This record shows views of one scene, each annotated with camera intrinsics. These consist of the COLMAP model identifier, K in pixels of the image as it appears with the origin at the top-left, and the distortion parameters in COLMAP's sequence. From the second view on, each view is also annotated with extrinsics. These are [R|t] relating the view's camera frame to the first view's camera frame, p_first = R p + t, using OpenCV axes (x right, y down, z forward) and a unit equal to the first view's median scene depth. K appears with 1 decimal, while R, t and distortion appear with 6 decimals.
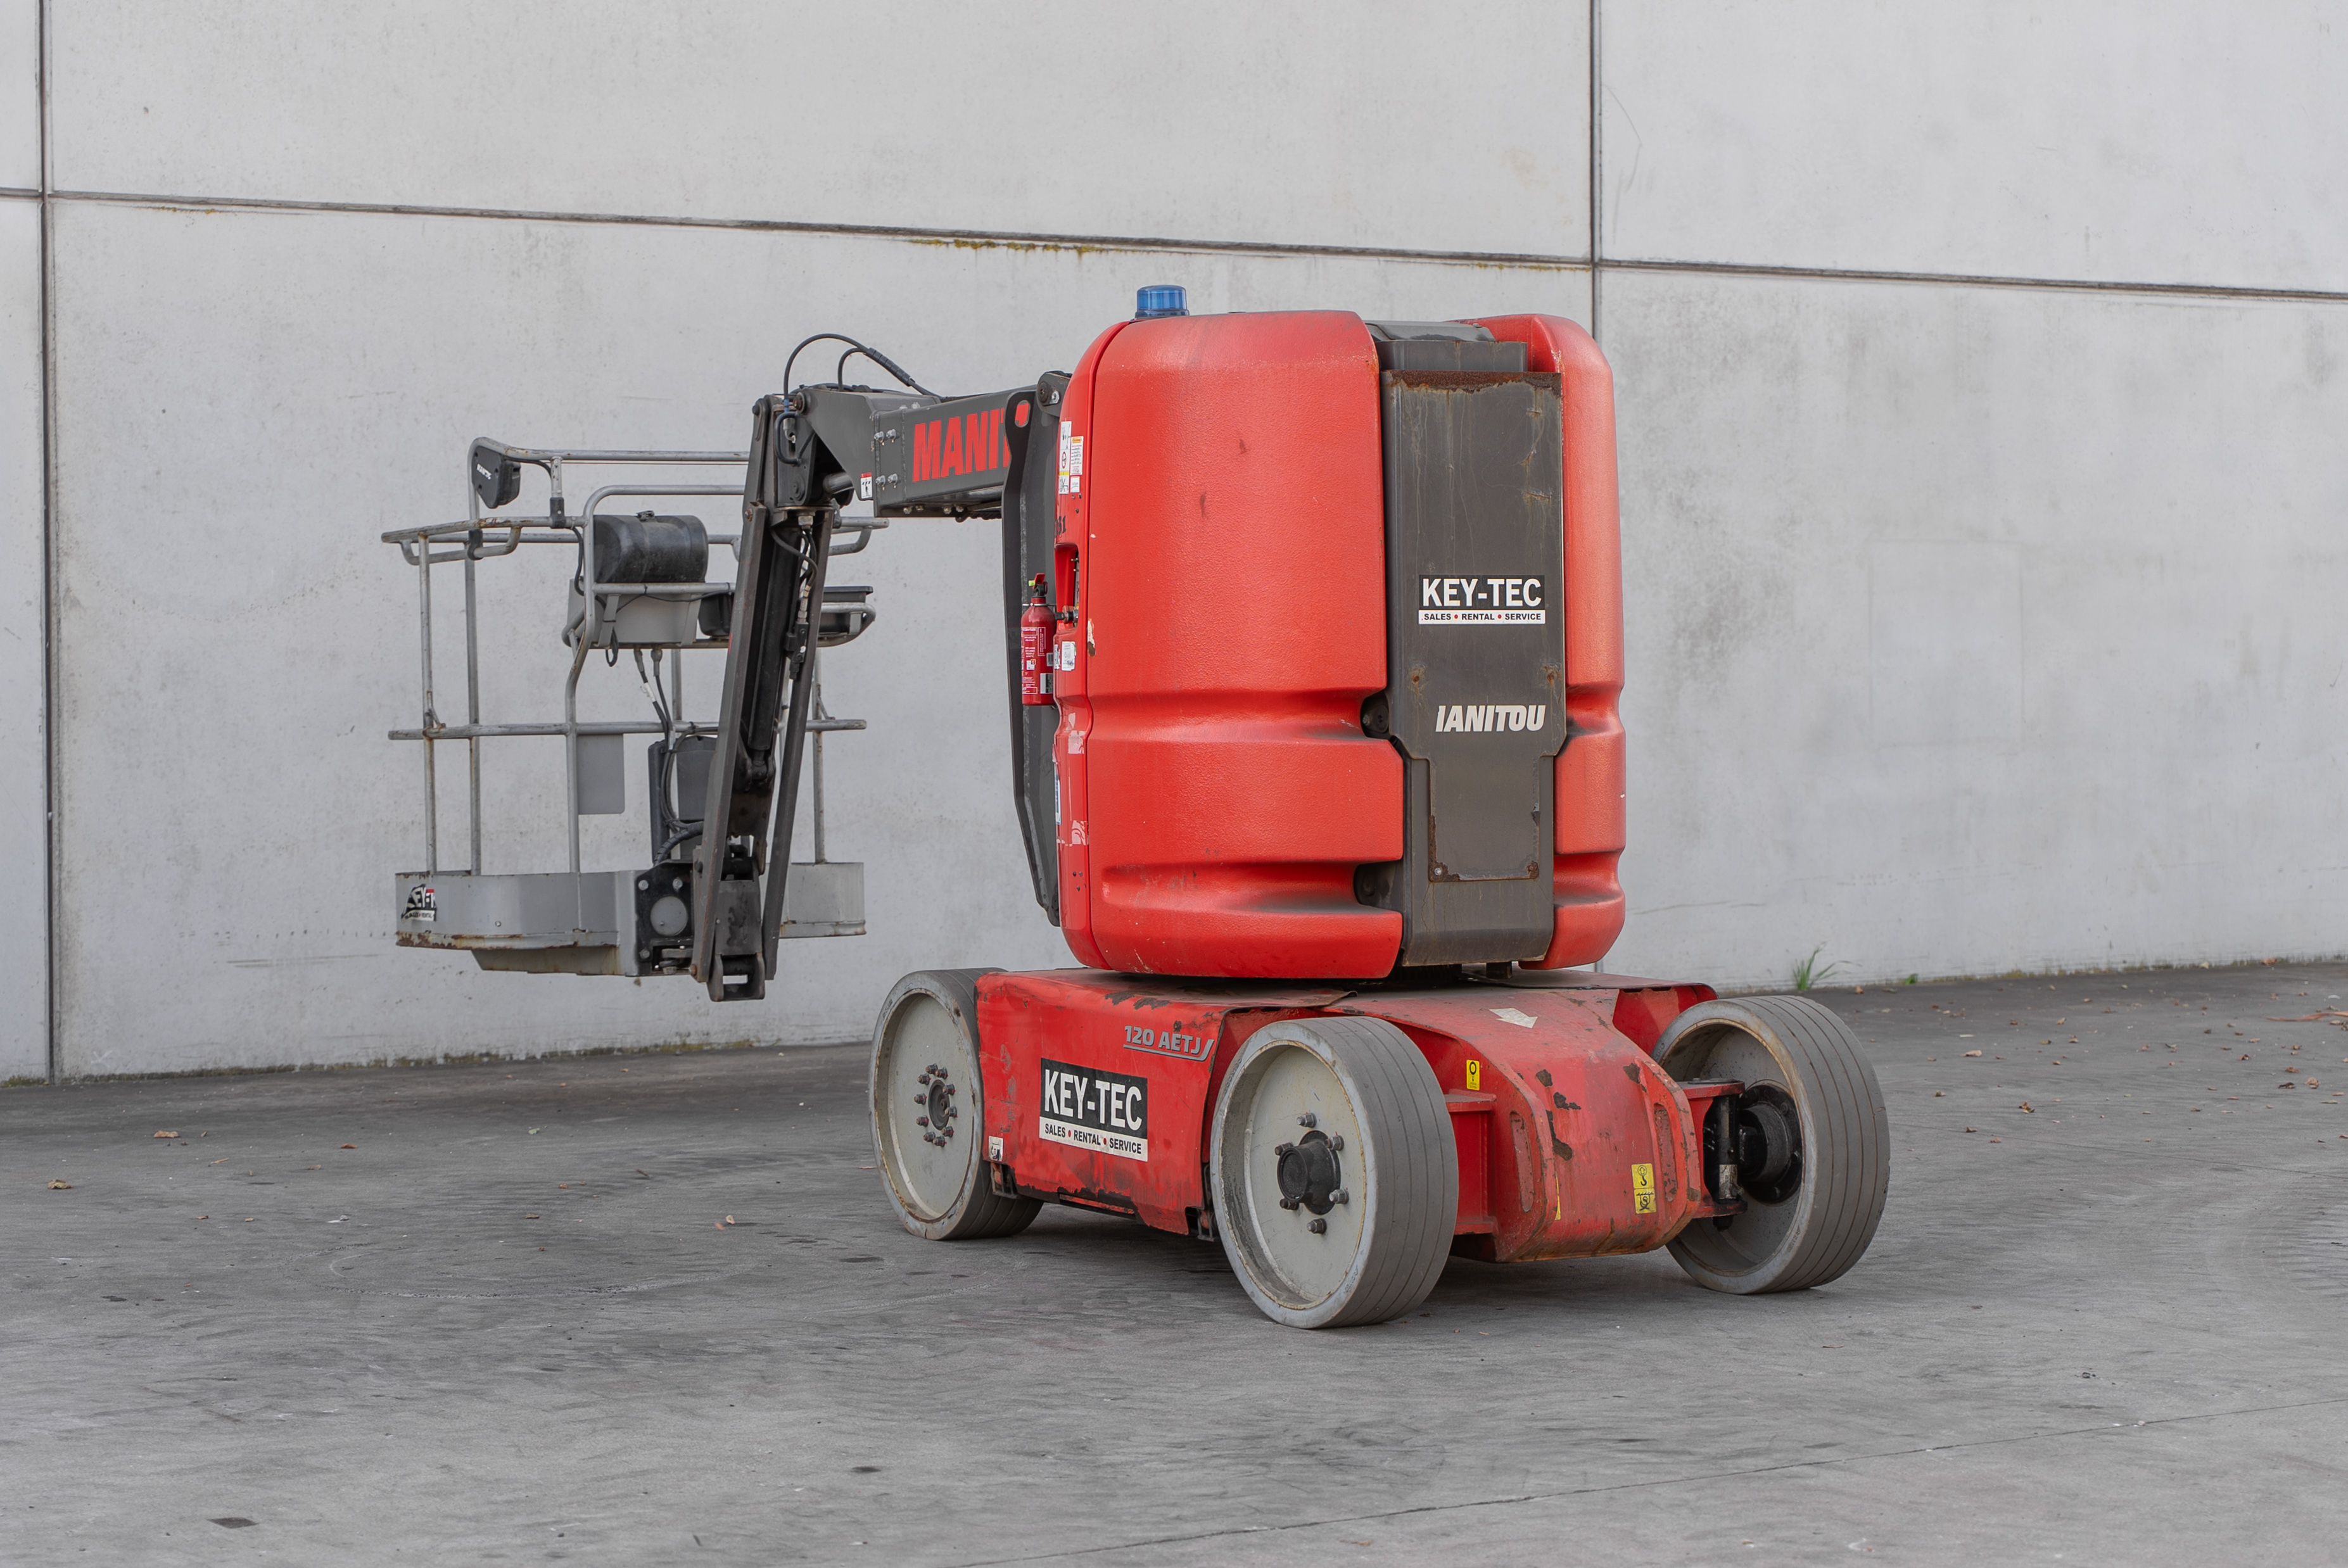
lens RADIAL K [[5273.4, 0, 1057.9], [0, 5273.4, 707.2], [0, 0, 1]] dist [0.013706, 0.000000]
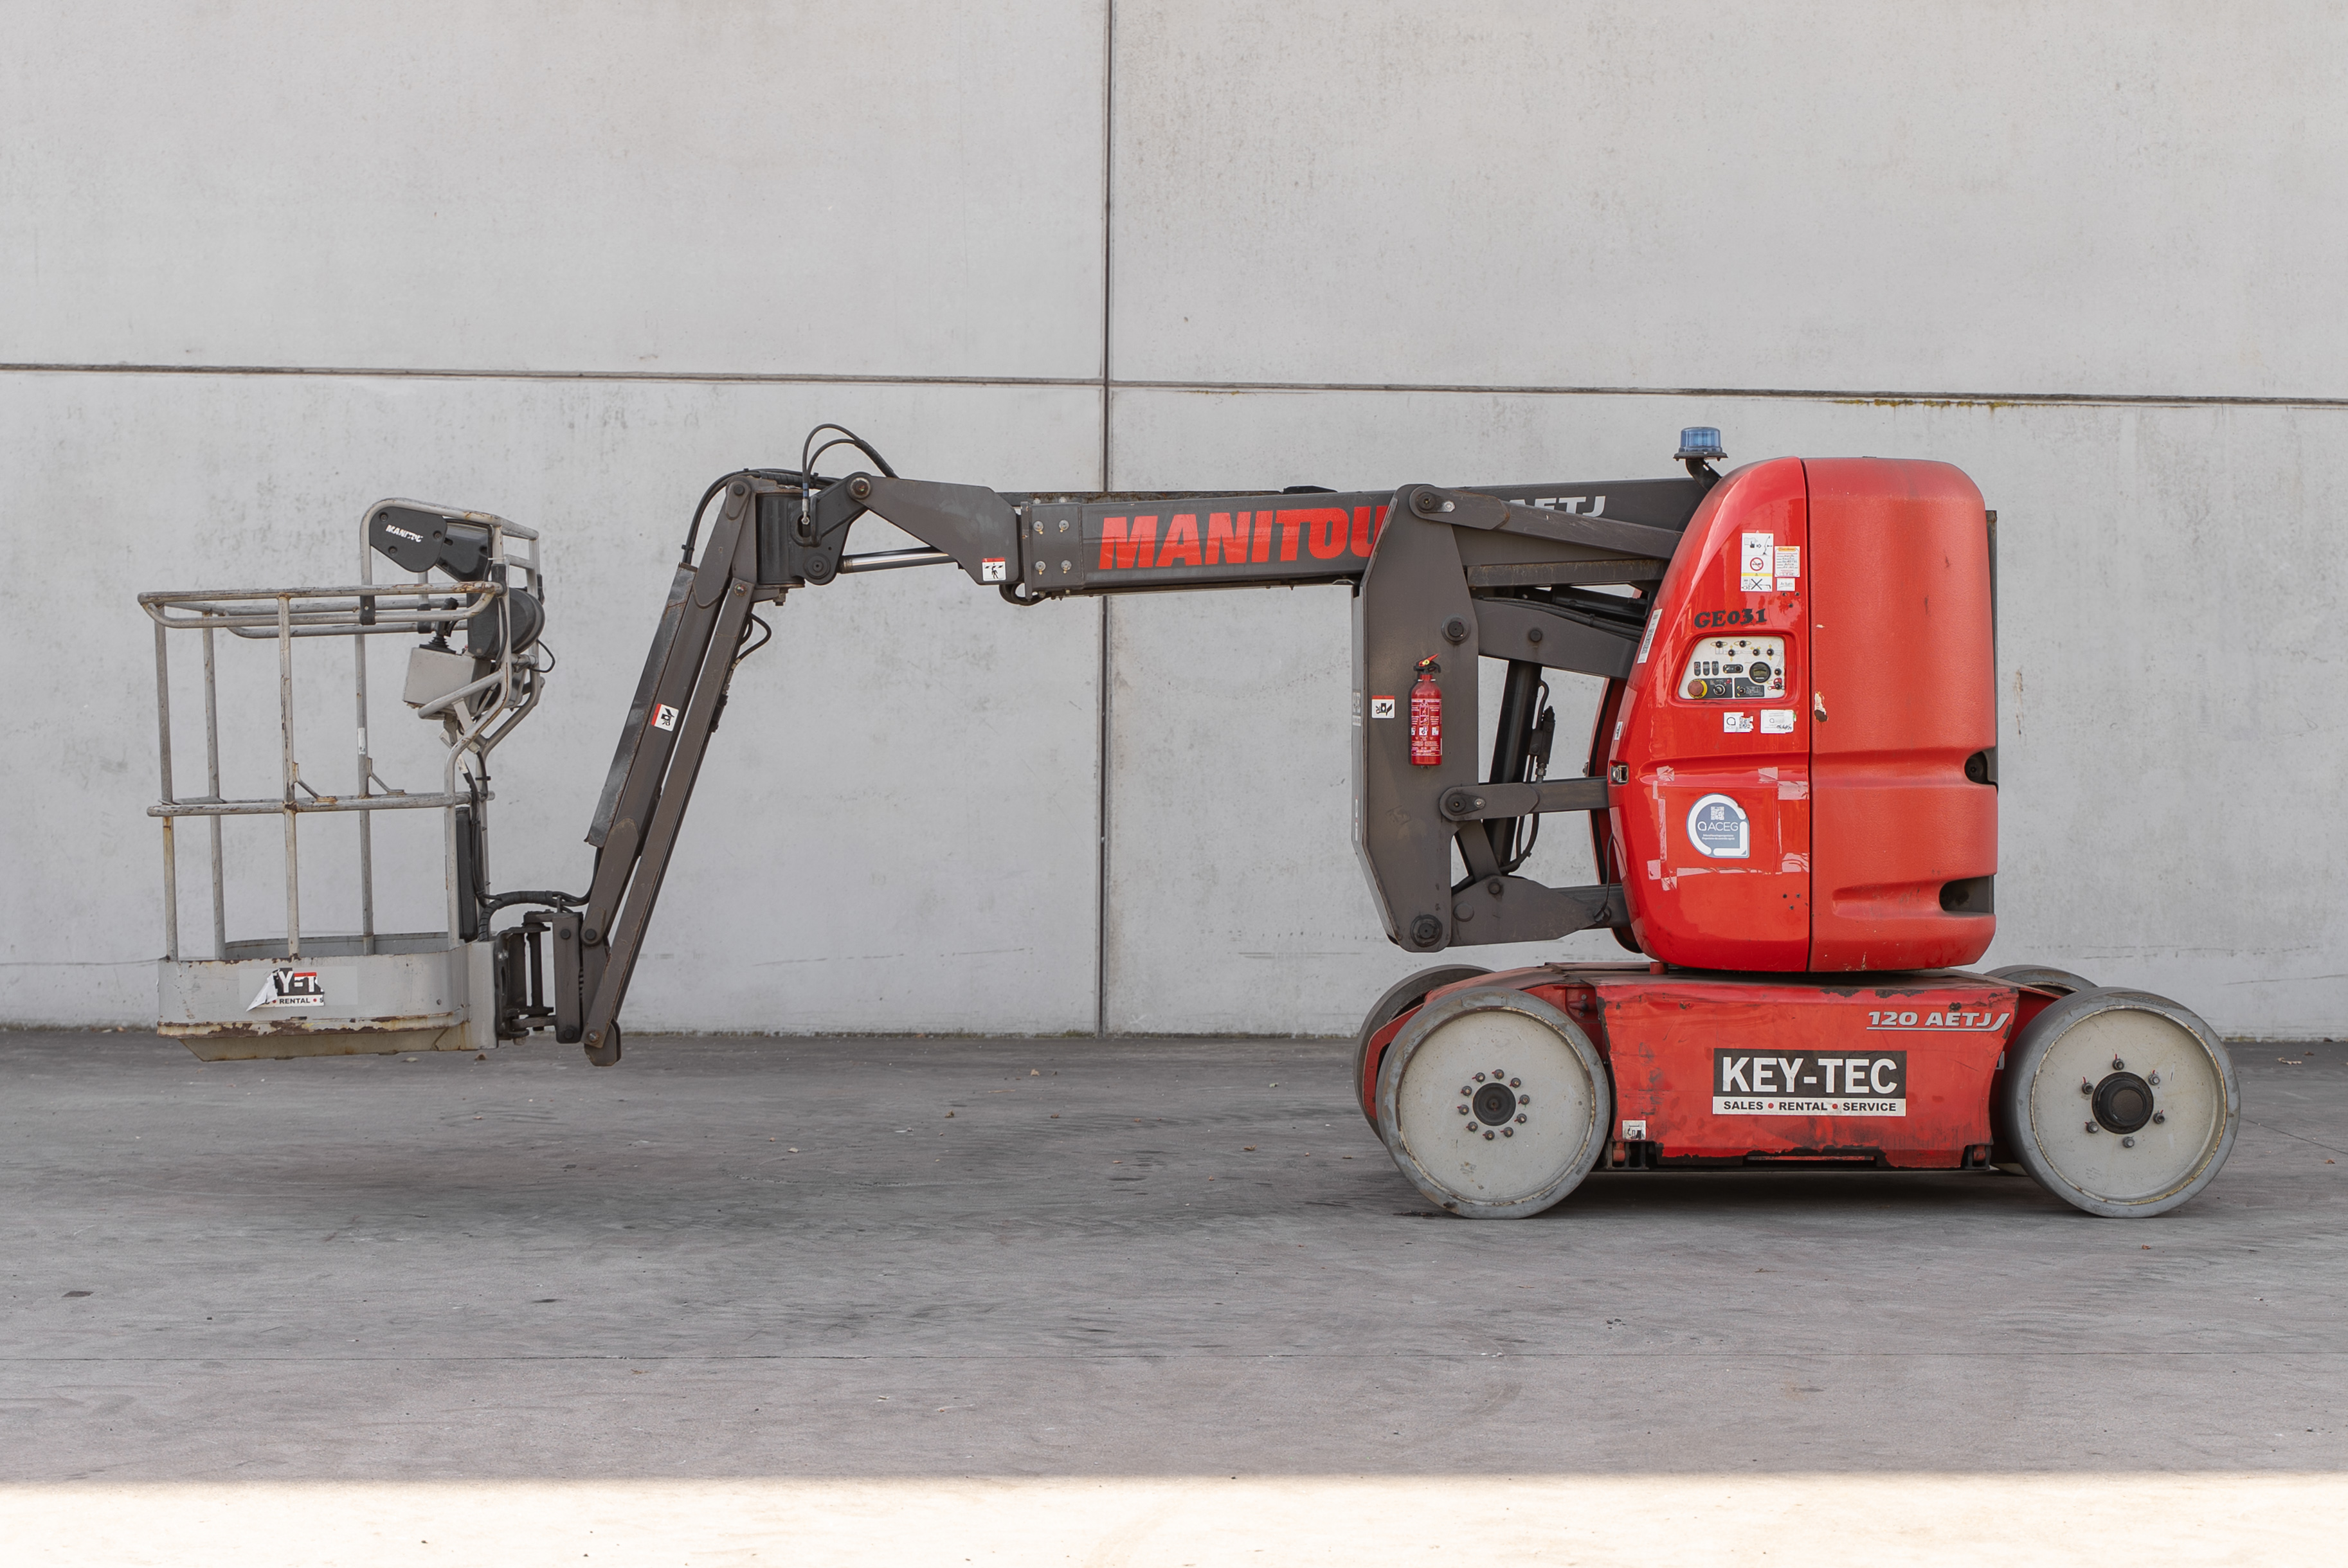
lens RADIAL K [[4150.3, 0, 1180.9], [0, 4150.3, 700.2], [0, 0, 1]] dist [0.009002, 0.000000]
pose [[0.874683, 0.010059, -0.484592, 0.344837], [-0.020279, 0.999669, -0.015853, 0.001200], [0.484272, 0.023693, 0.874597, 0.073121]]
